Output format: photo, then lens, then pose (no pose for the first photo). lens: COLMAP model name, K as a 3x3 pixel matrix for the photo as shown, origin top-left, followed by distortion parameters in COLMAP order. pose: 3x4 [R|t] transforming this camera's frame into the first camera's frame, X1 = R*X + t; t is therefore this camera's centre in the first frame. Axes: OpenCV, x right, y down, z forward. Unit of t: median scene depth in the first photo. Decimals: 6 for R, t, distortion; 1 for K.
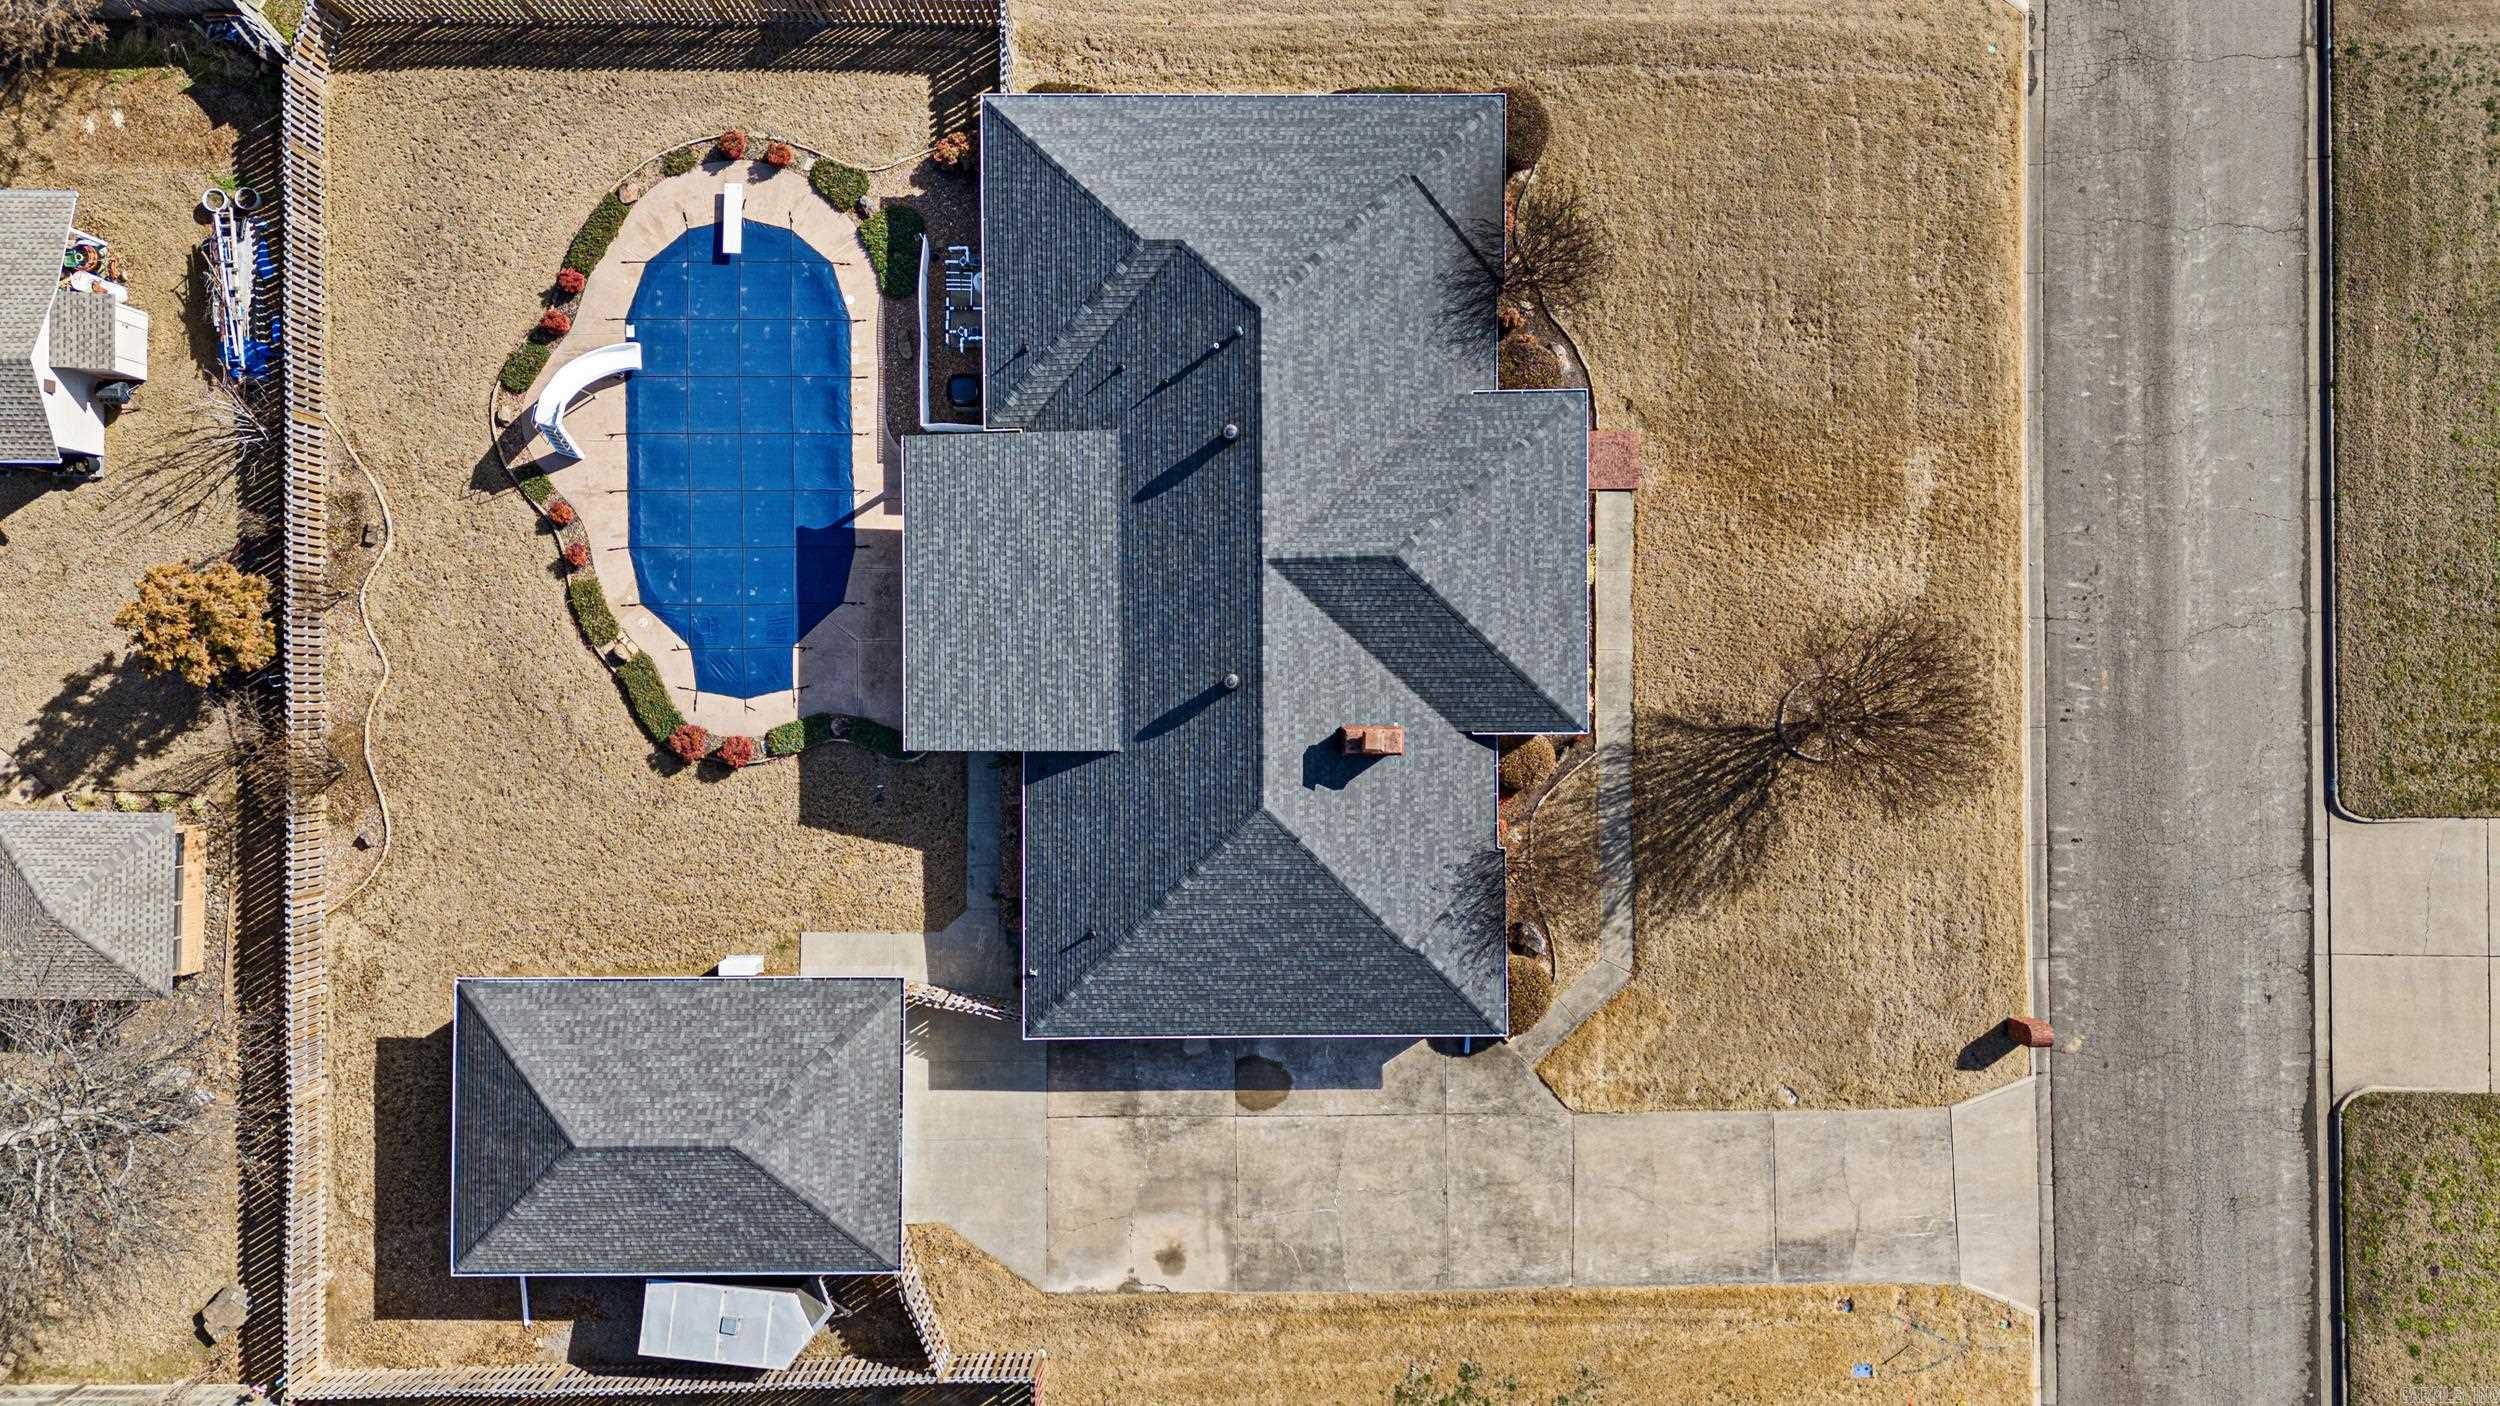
lens RADIAL K [[1859.2, 0, 1250.0], [0, 1859.2, 703.0], [0, 0, 1]] dist [0.043911, -0.007047]
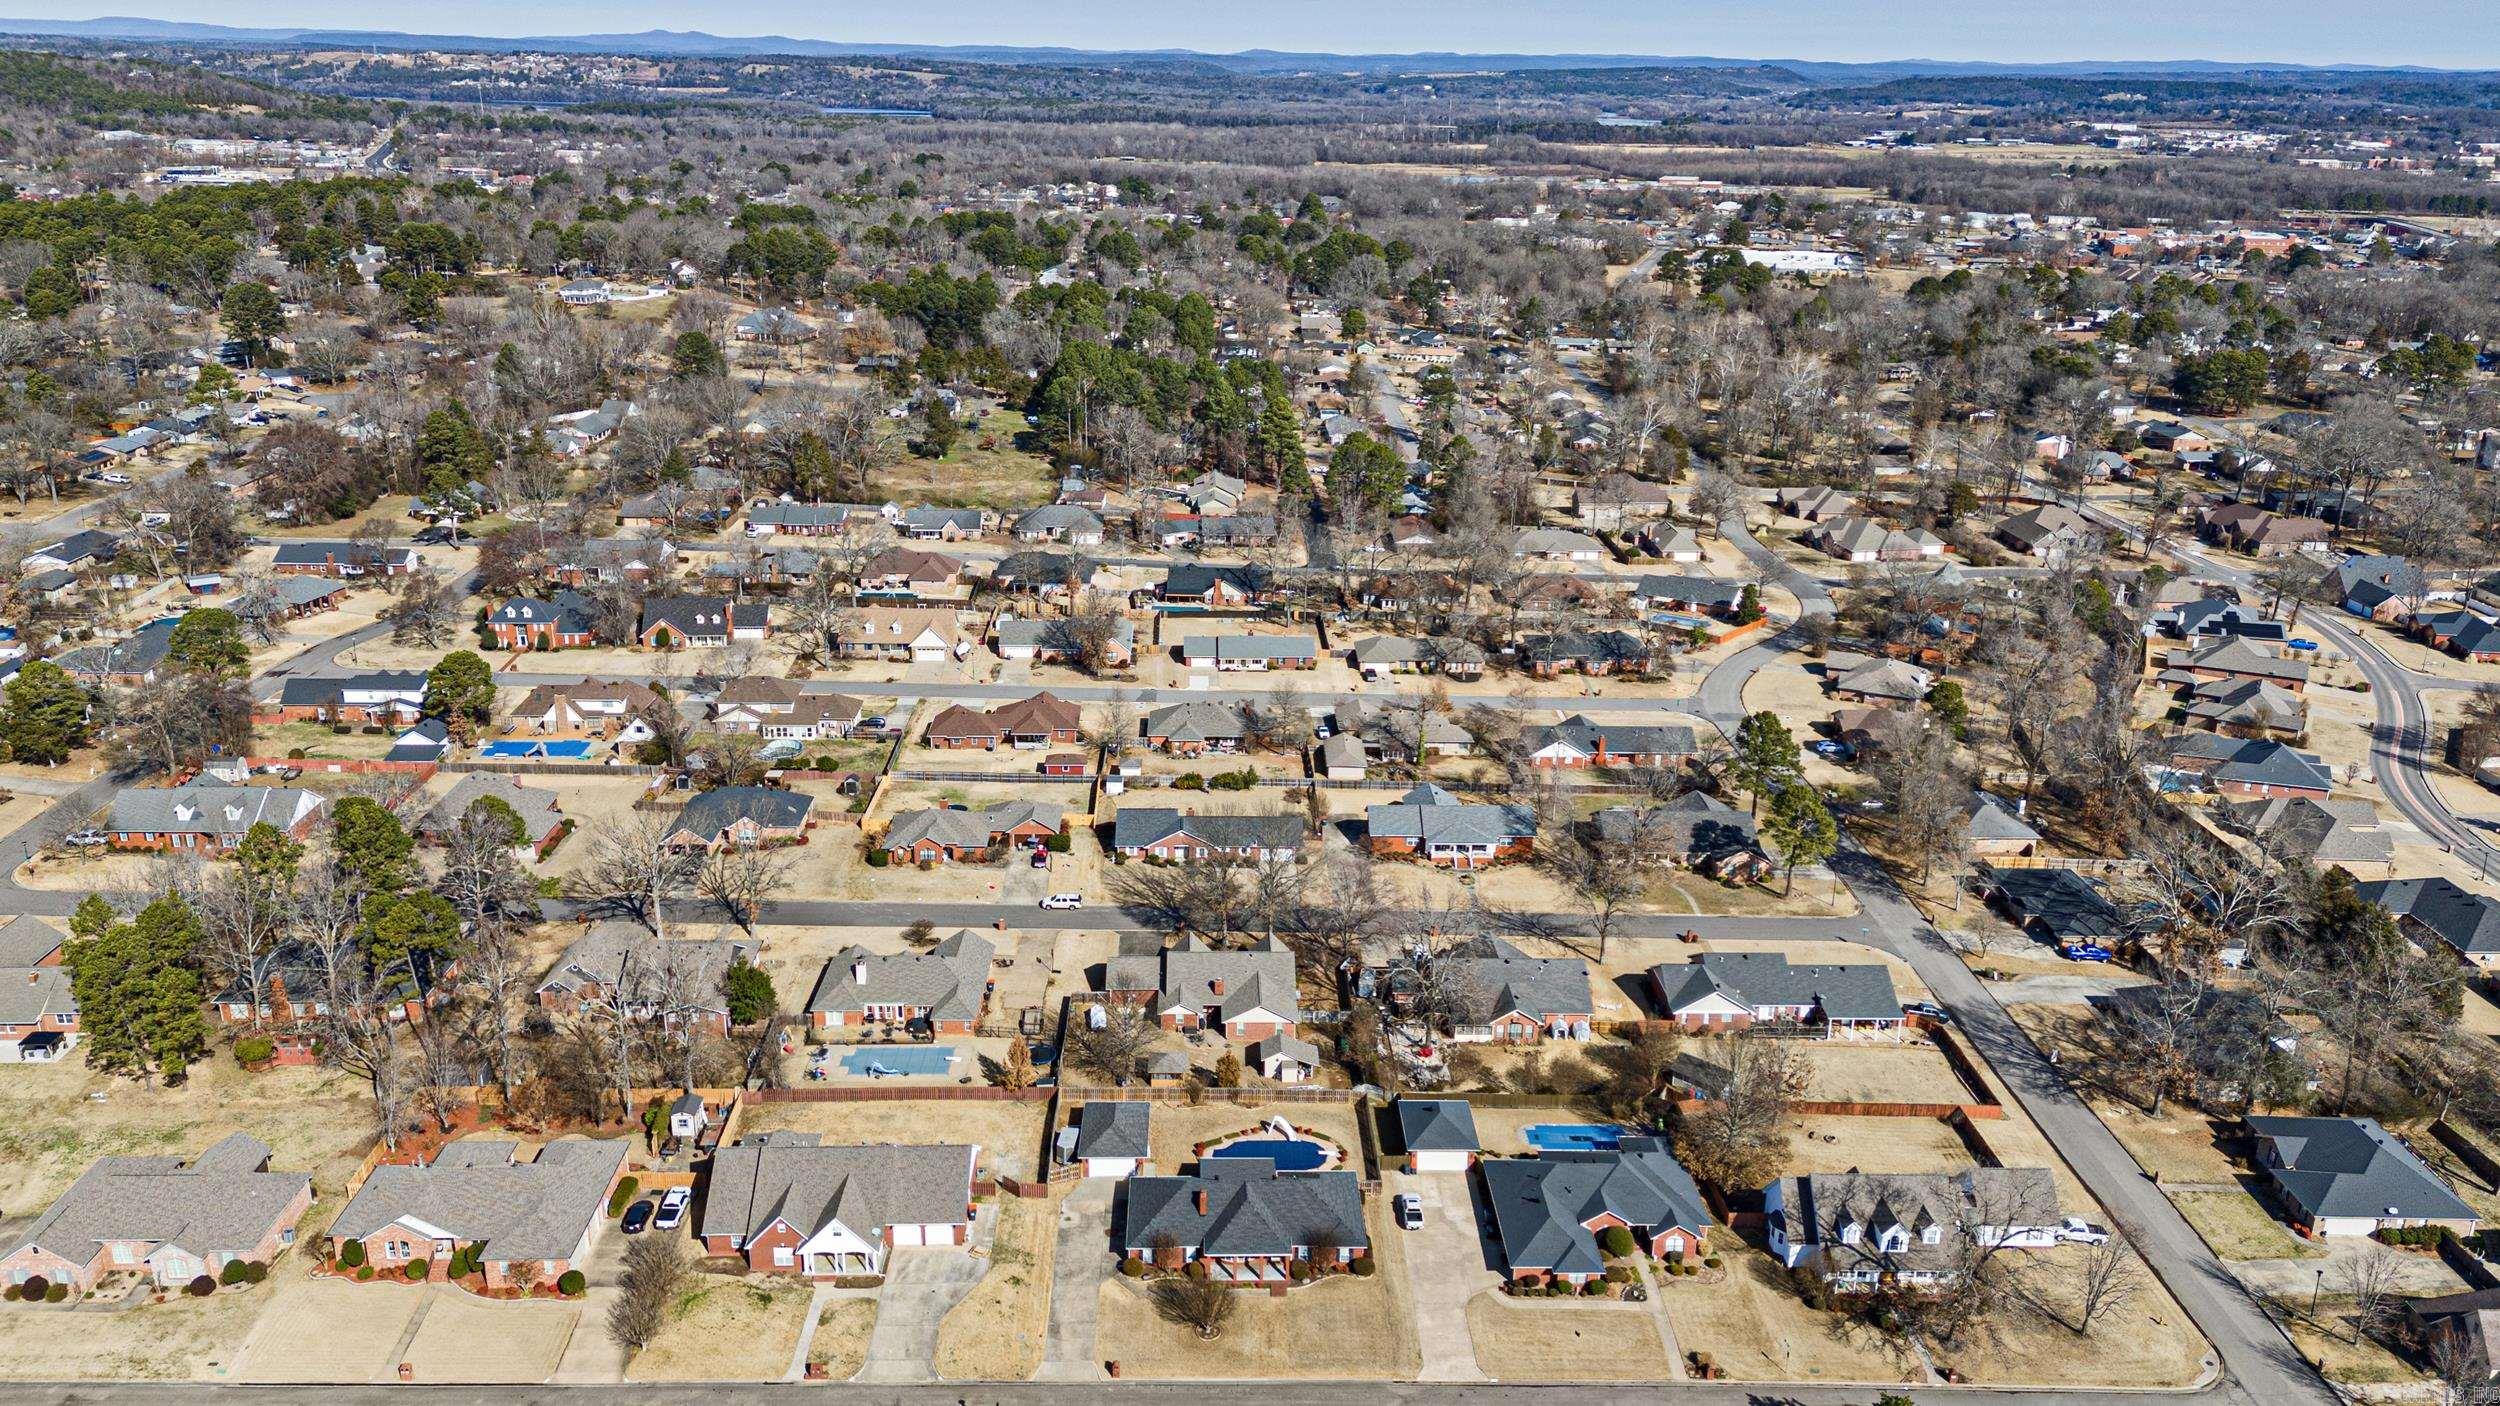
lens RADIAL K [[1811.2, 0, 1250.0], [0, 1811.2, 703.0], [0, 0, 1]] dist [0.122958, -0.162160]
pose [[0.025578, 0.310618, -0.950191, 3.263284], [-0.999504, -0.009523, -0.030019, 0.044558], [-0.018373, 0.950487, 0.310220, -1.211282]]
